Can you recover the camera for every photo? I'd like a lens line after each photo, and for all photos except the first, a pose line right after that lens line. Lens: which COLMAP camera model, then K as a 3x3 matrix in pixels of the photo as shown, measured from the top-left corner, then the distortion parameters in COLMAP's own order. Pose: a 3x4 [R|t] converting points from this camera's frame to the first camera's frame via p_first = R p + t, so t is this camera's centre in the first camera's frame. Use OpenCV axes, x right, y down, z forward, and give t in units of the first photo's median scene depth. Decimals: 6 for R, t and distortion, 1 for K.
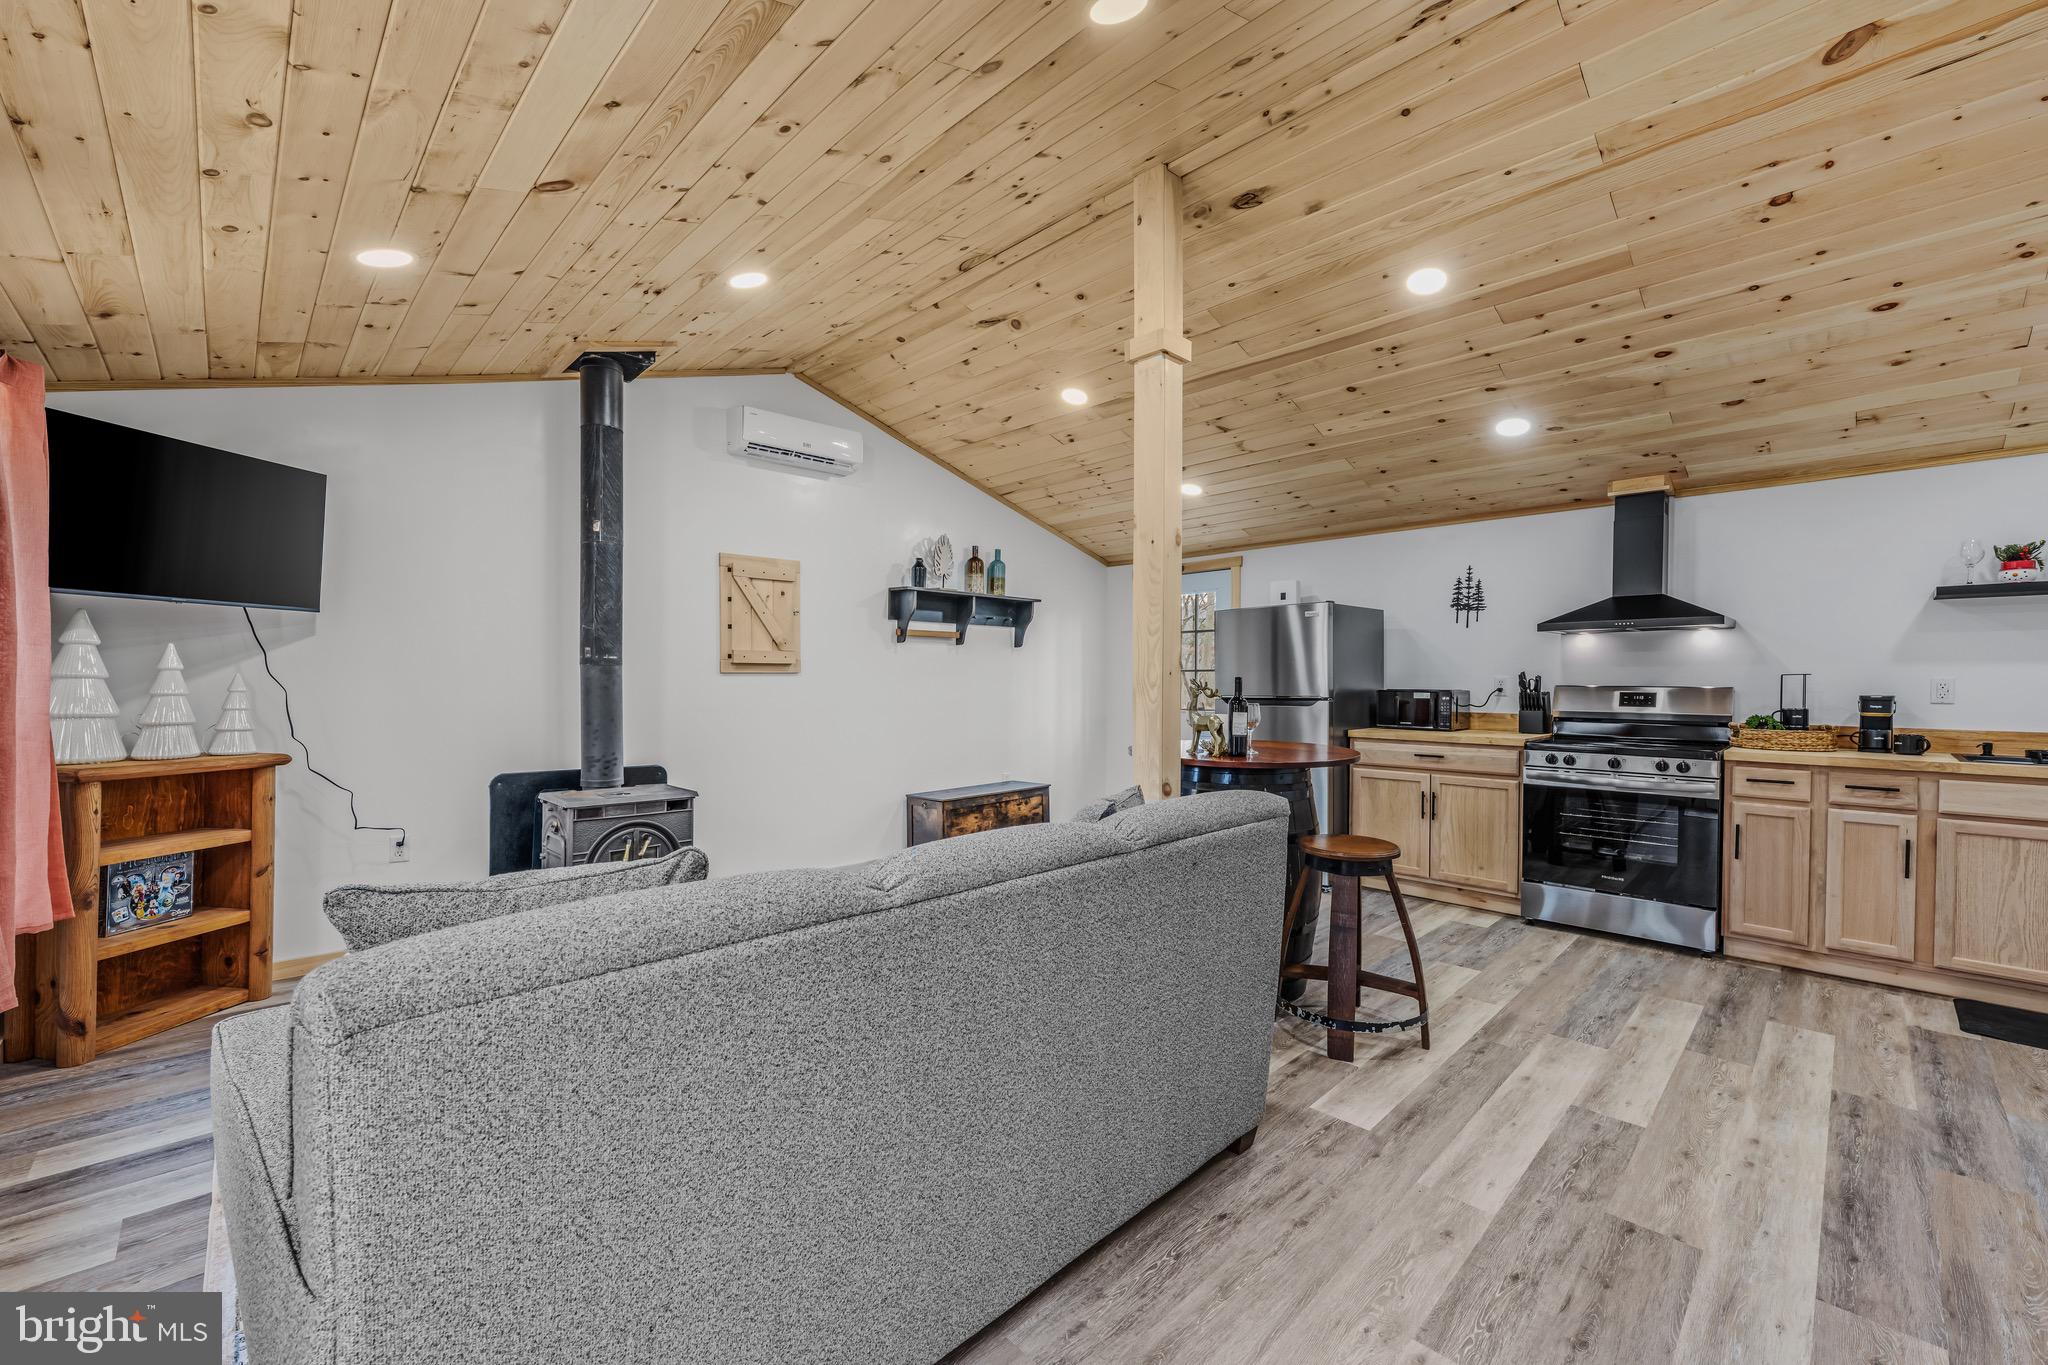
lens RADIAL K [[814.6, 0, 1023.7], [0, 814.6, 689.2], [0, 0, 1]] dist [-0.001735, 0.000103]
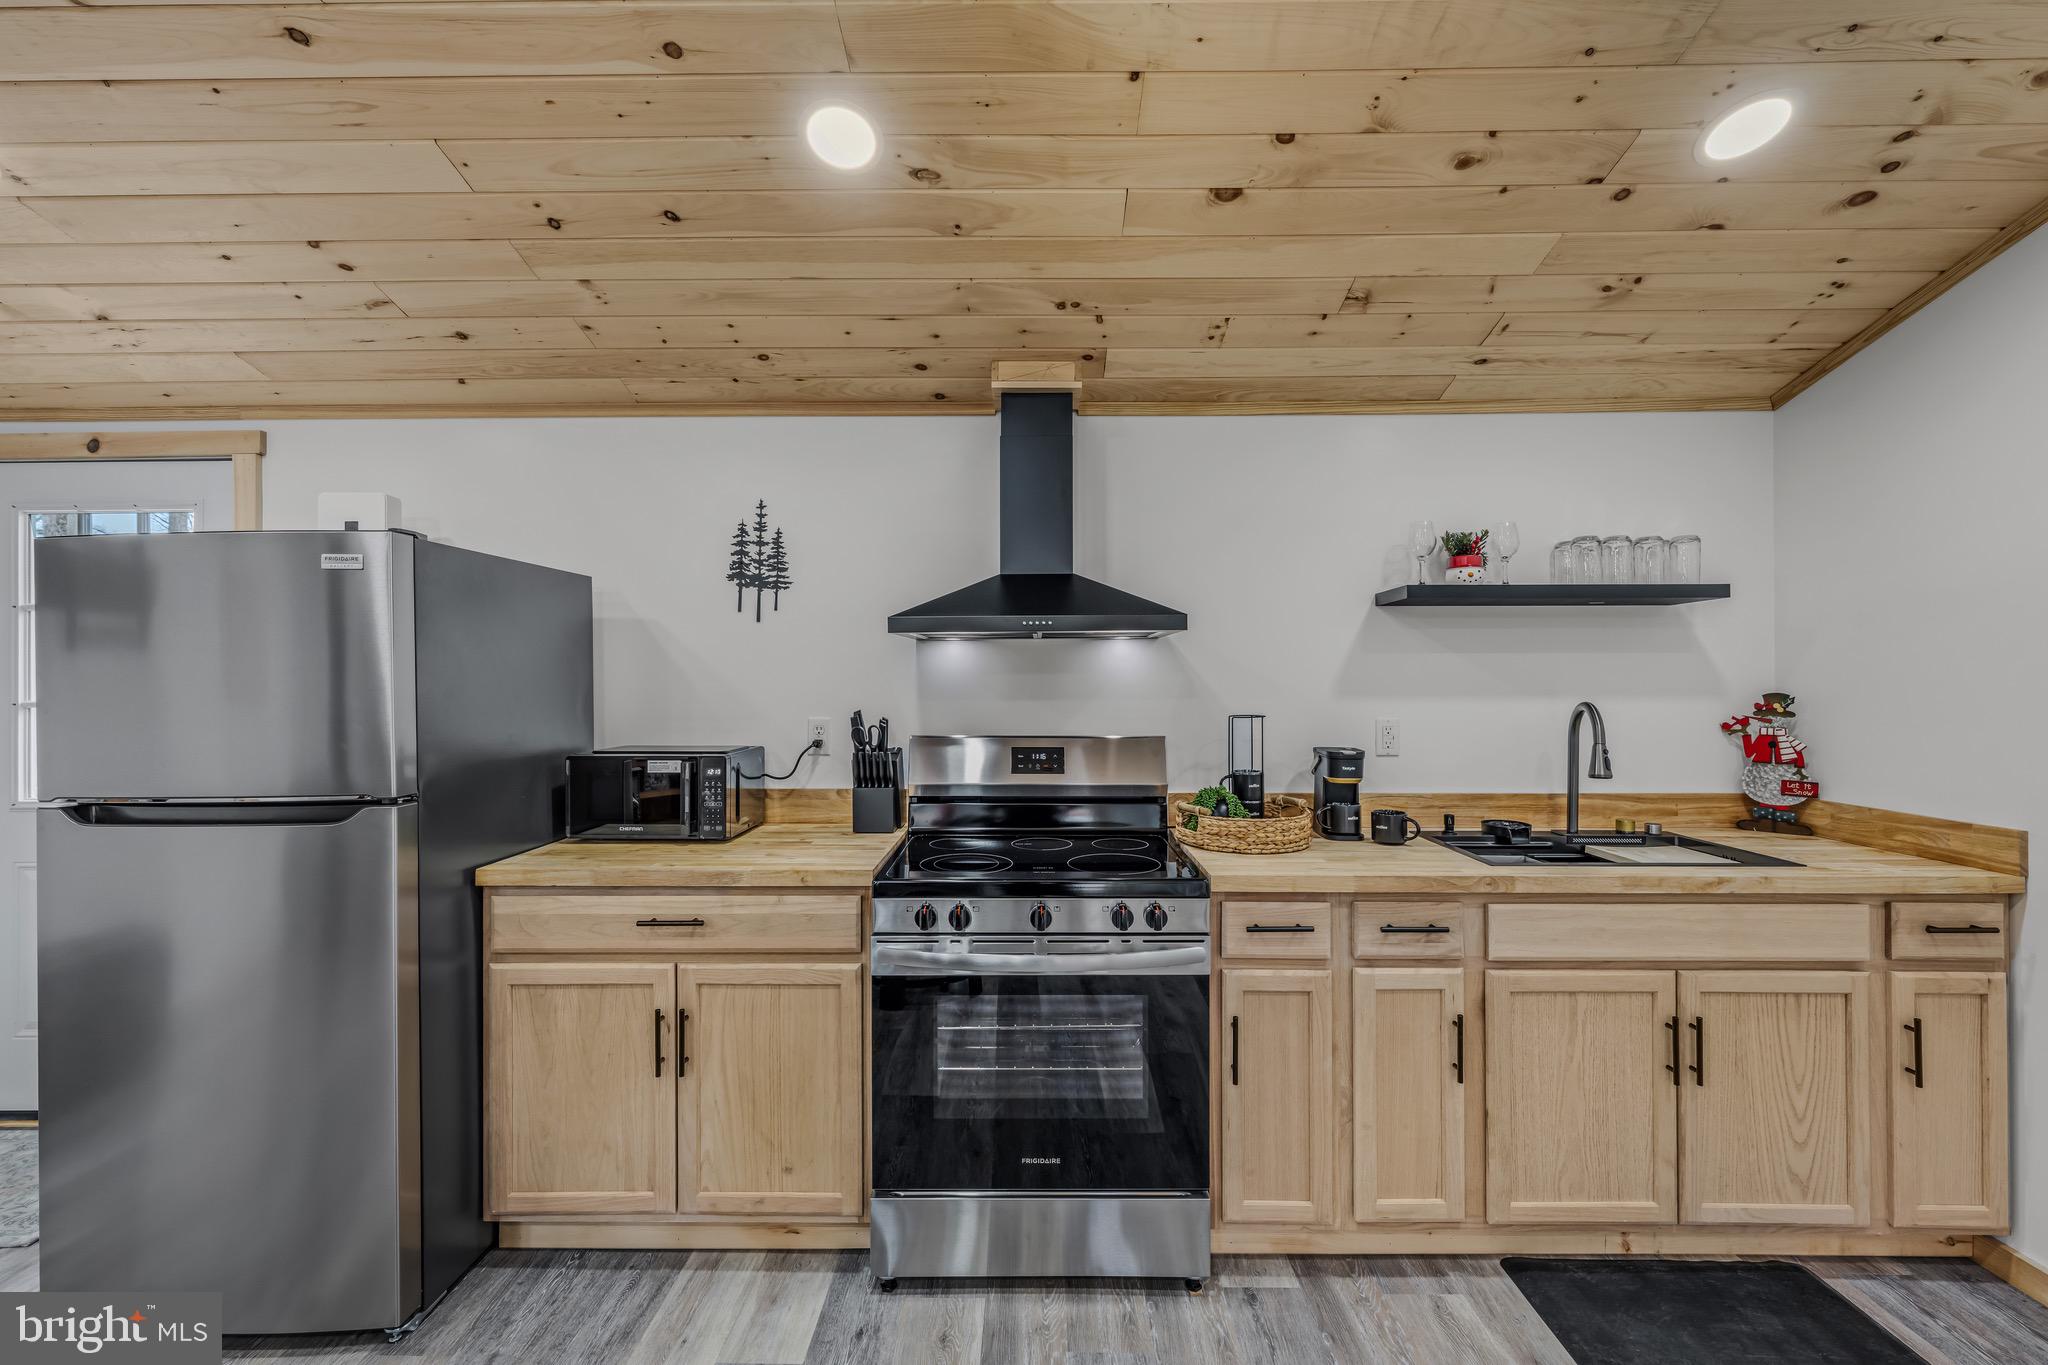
lens RADIAL K [[814.6, 0, 1022.6], [0, 814.6, 684.7], [0, 0, 1]] dist [-0.001735, 0.000103]
pose [[0.705354, -0.008788, 0.708800, 0.350663], [0.013898, 0.999902, -0.001432, -0.038837], [-0.708719, 0.010861, 0.705408, 0.612448]]
